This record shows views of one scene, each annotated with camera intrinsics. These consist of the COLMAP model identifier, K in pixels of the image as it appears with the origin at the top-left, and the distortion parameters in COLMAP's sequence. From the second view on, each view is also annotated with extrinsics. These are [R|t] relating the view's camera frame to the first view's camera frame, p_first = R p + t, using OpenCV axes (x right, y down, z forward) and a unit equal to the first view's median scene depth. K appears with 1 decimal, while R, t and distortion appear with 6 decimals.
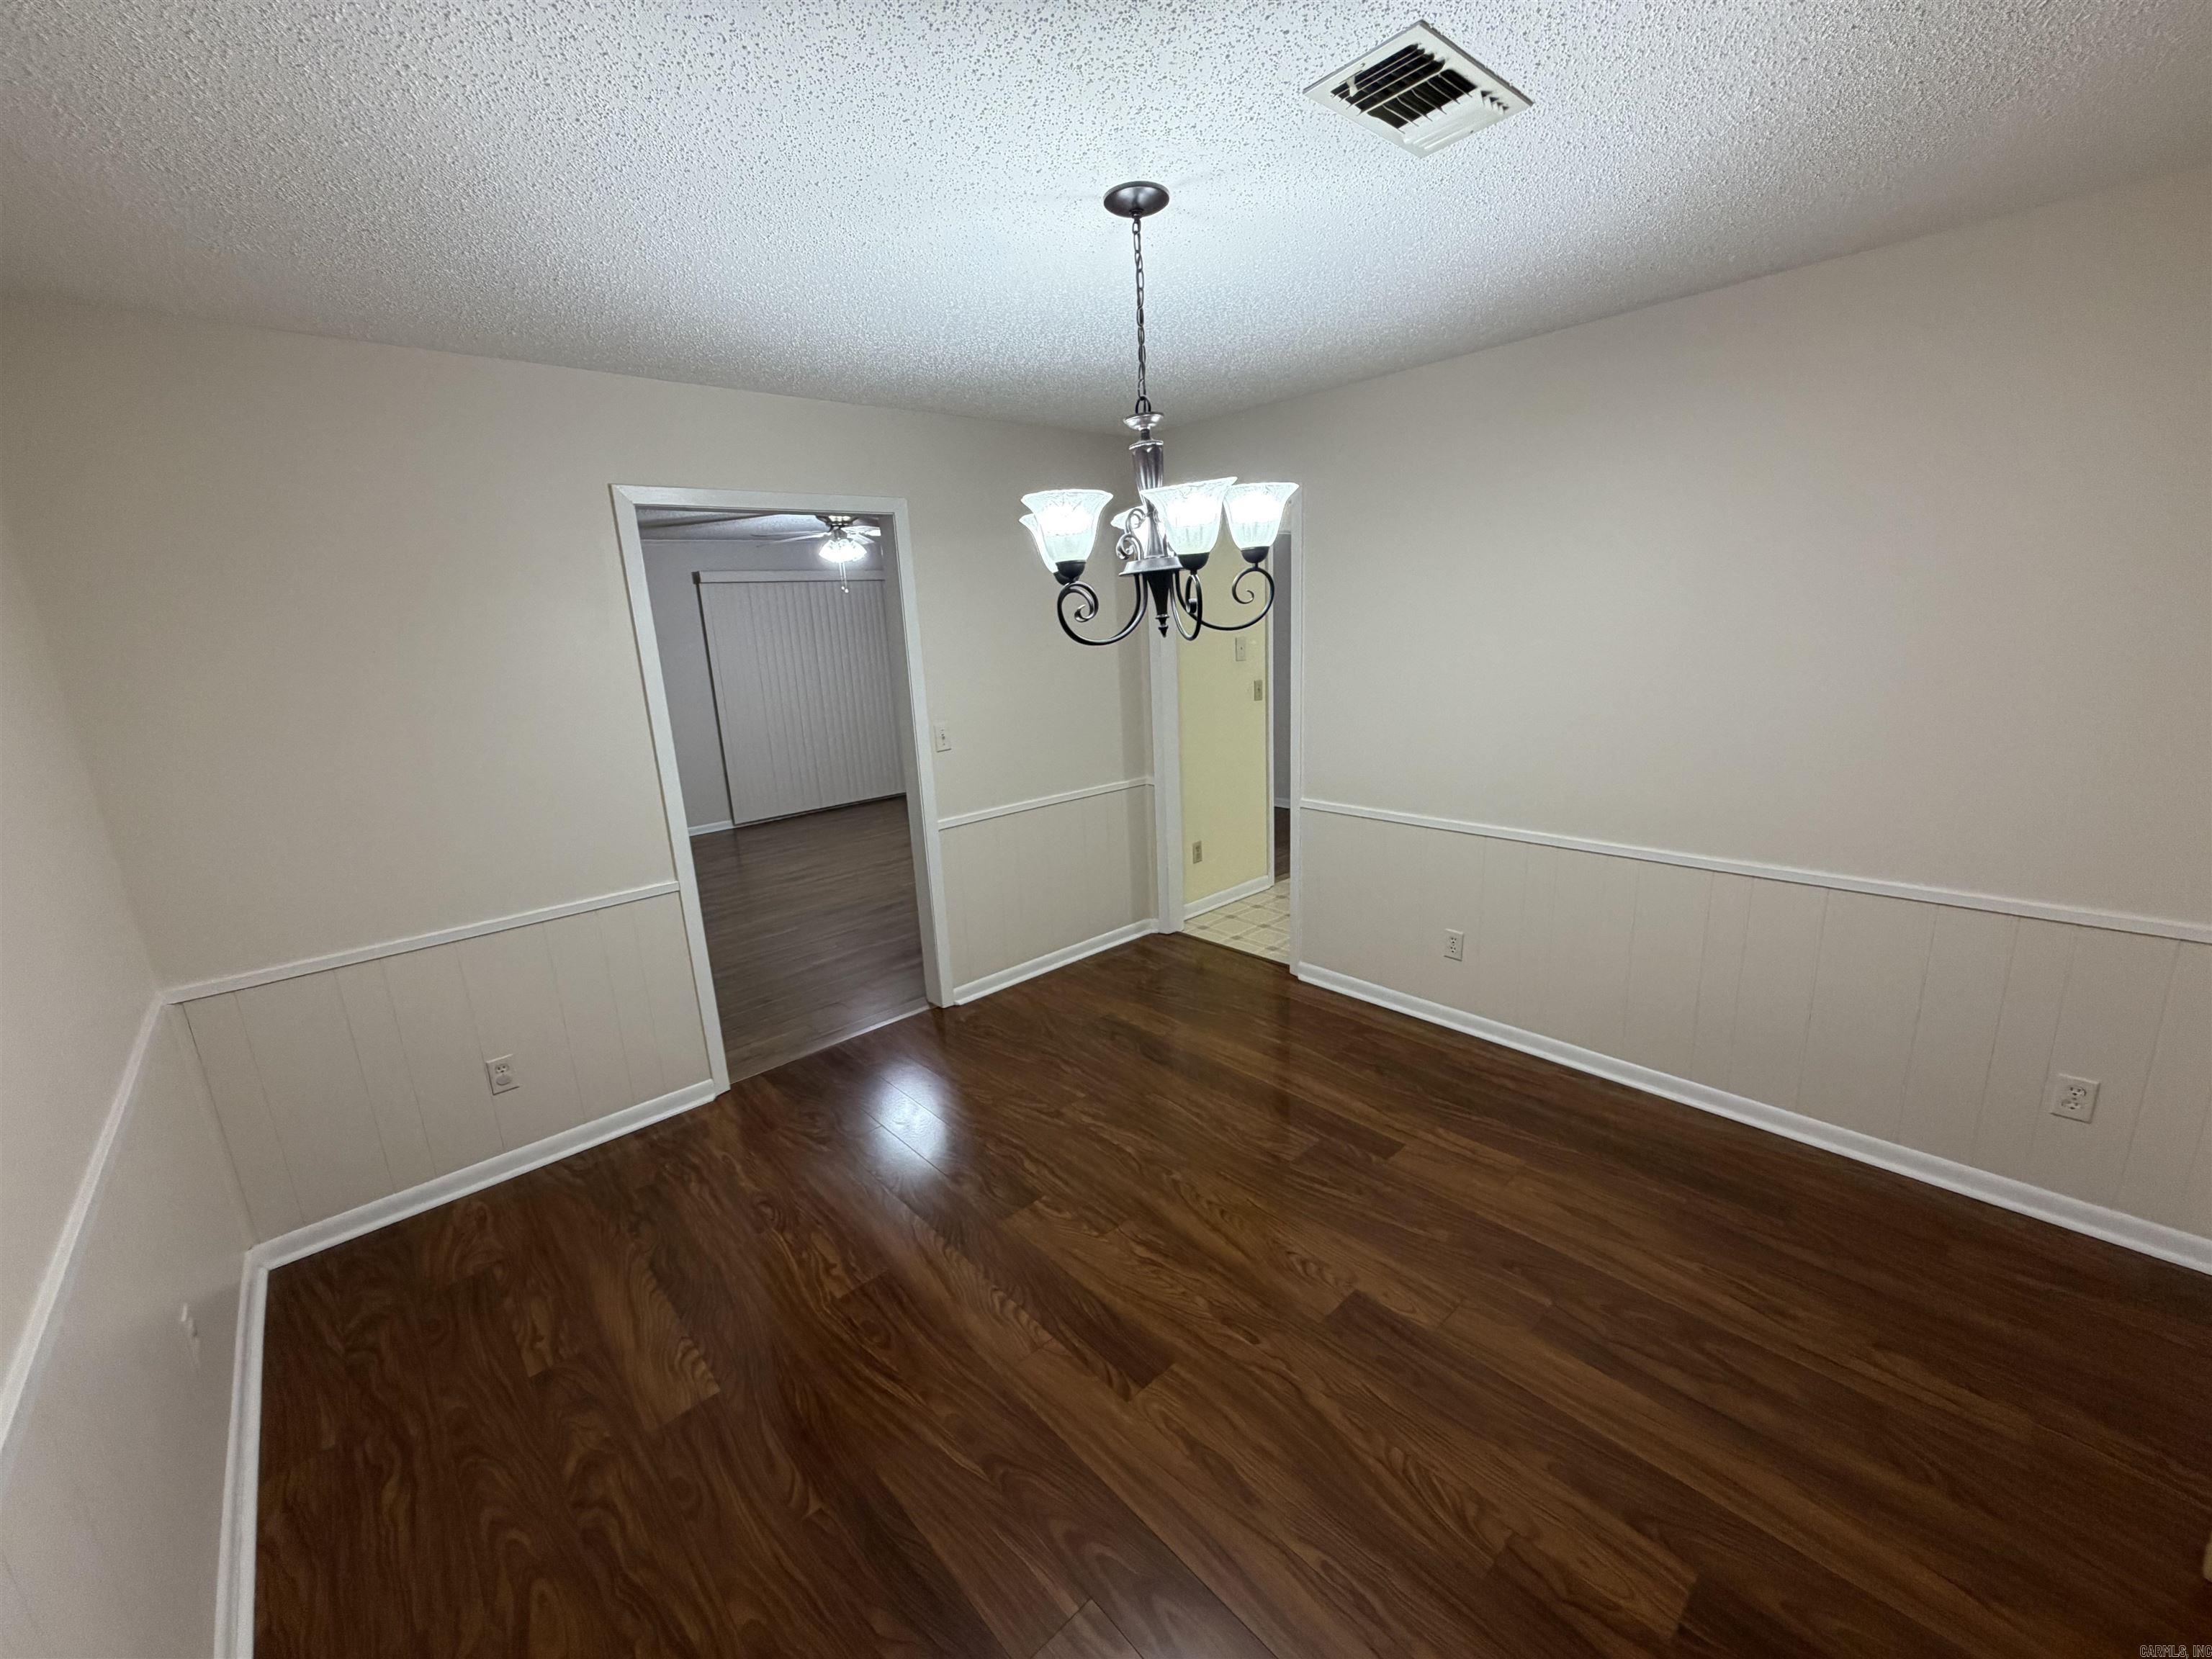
lens RADIAL K [[895.5, 0, 1108.1], [0, 895.5, 840.8], [0, 0, 1]] dist [0.000501, -0.000095]
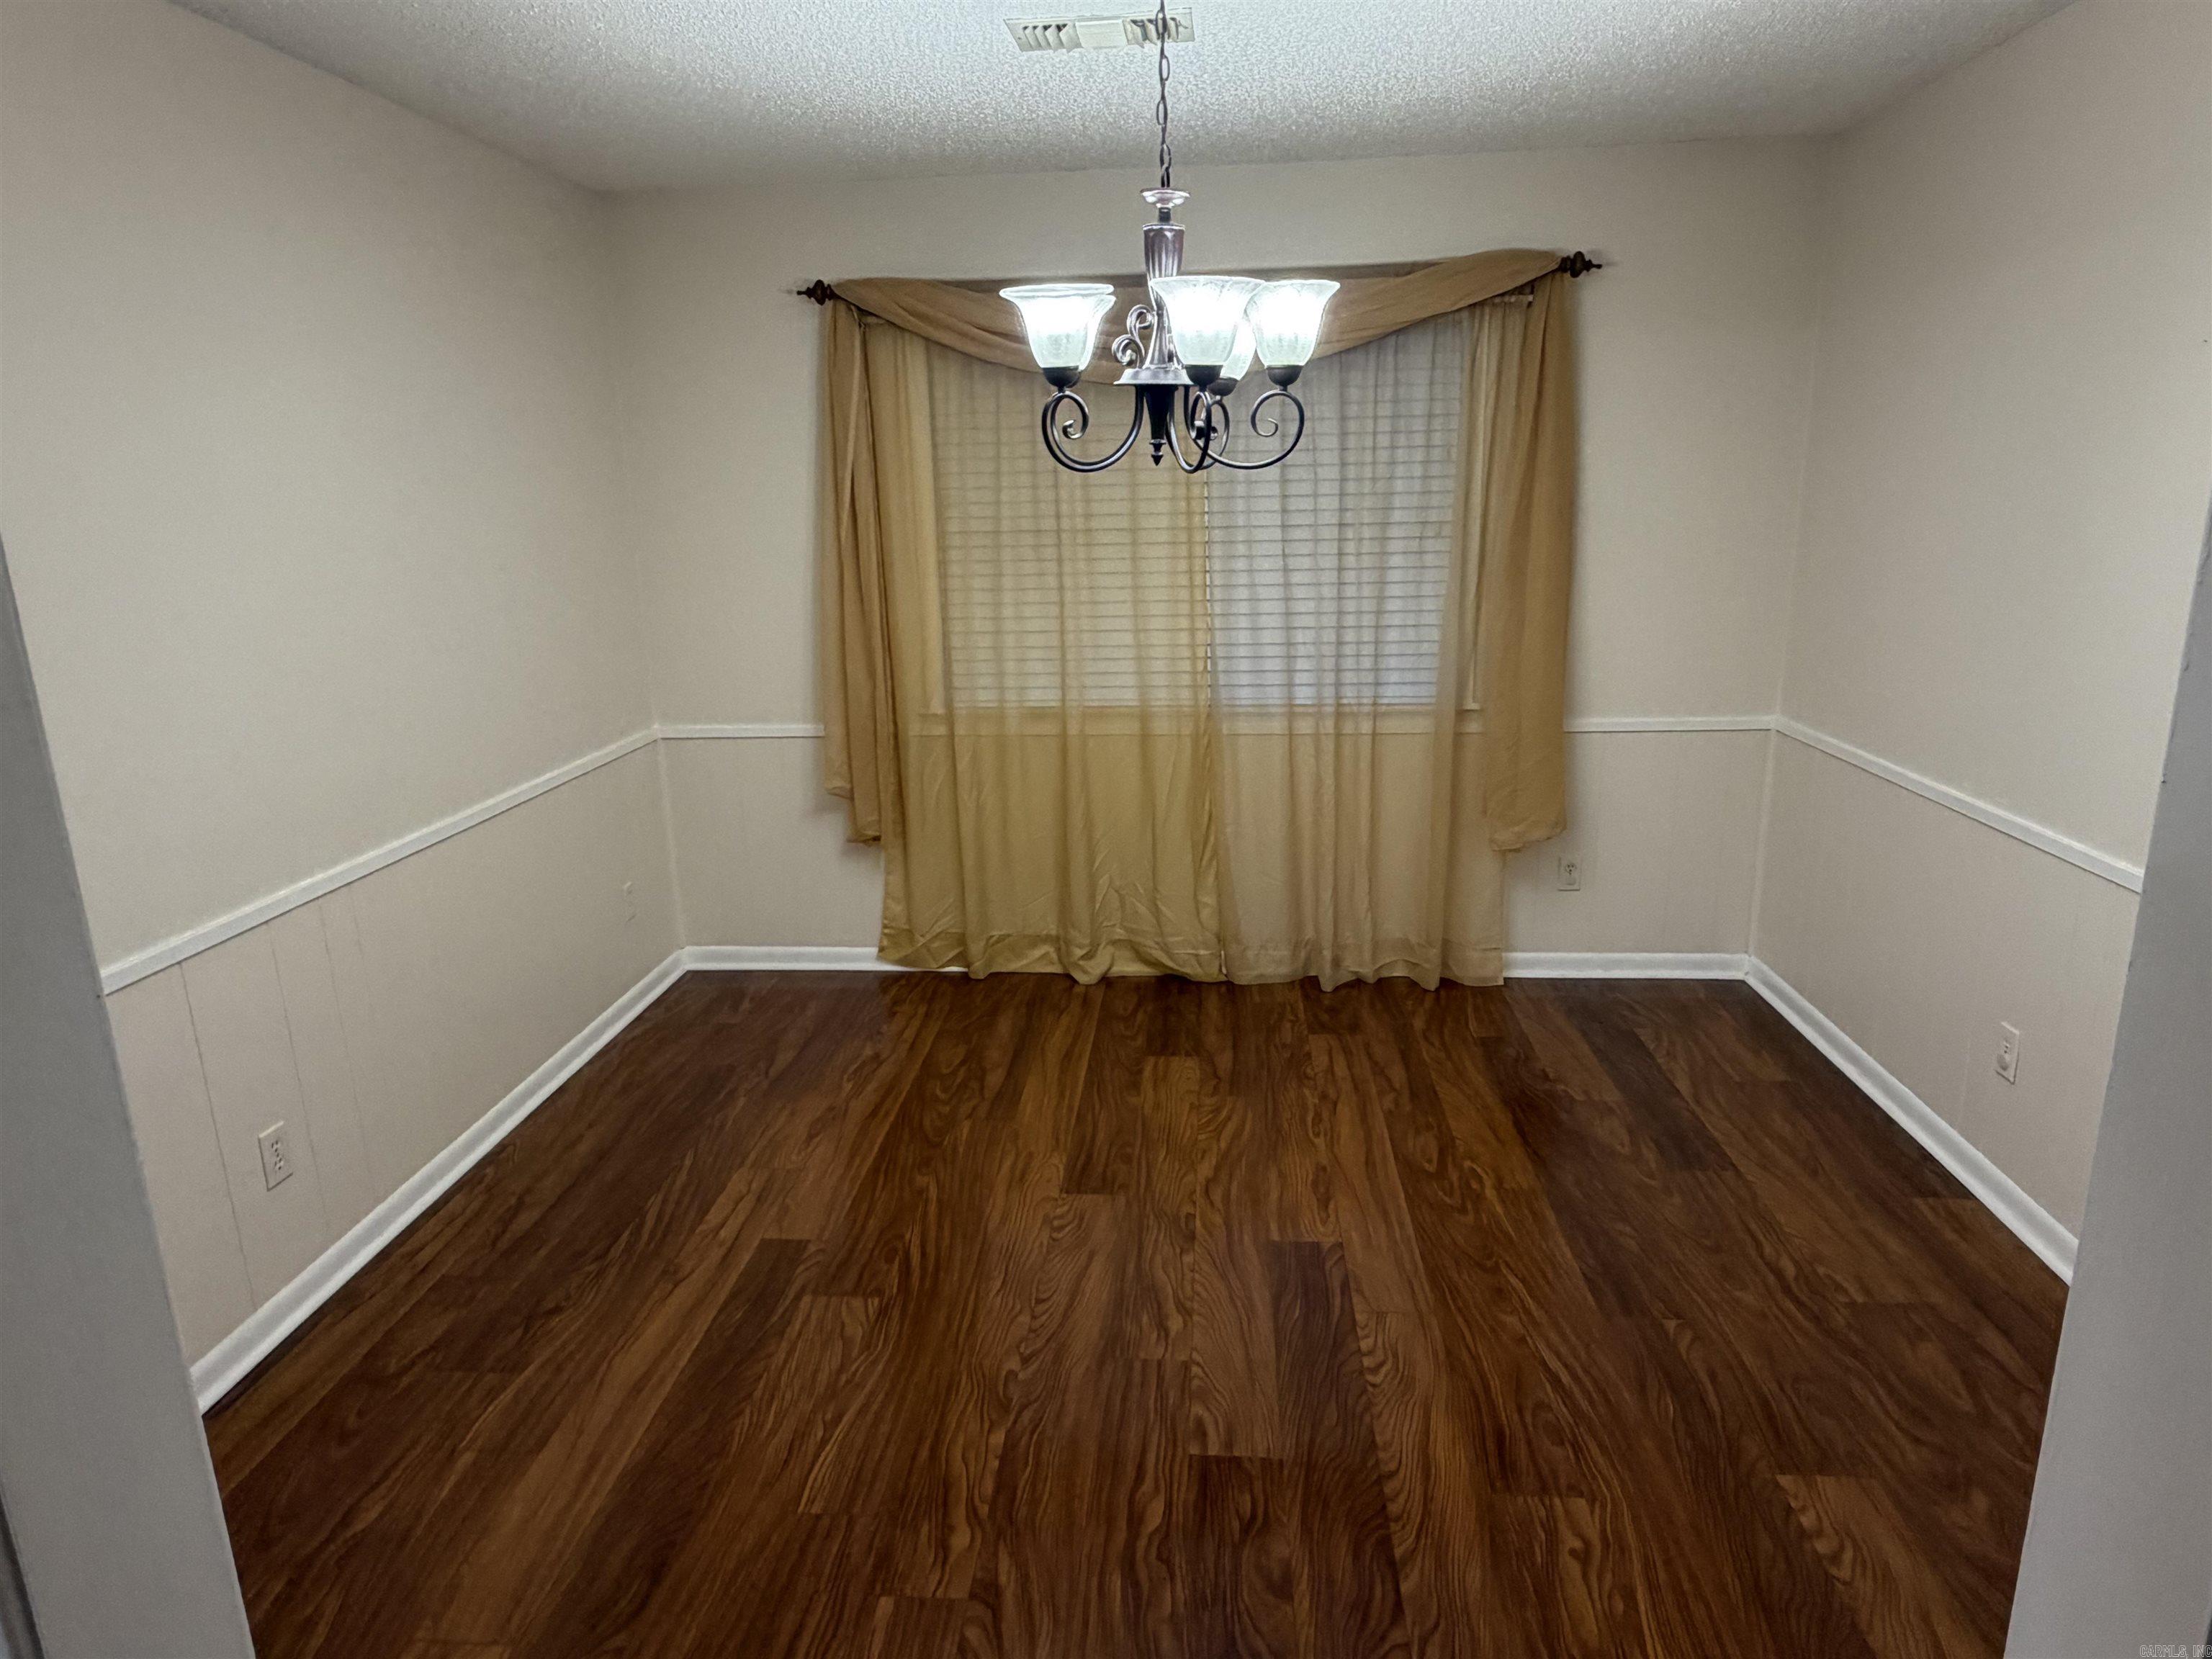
lens RADIAL K [[1360.8, 0, 1109.3], [0, 1360.8, 822.9], [0, 0, 1]] dist [-0.002853, -0.000487]
pose [[-0.687225, -0.107657, 0.718423, -0.732934], [0.237034, 0.901599, 0.361847, -0.343243], [-0.686685, 0.418961, -0.594083, 1.661709]]
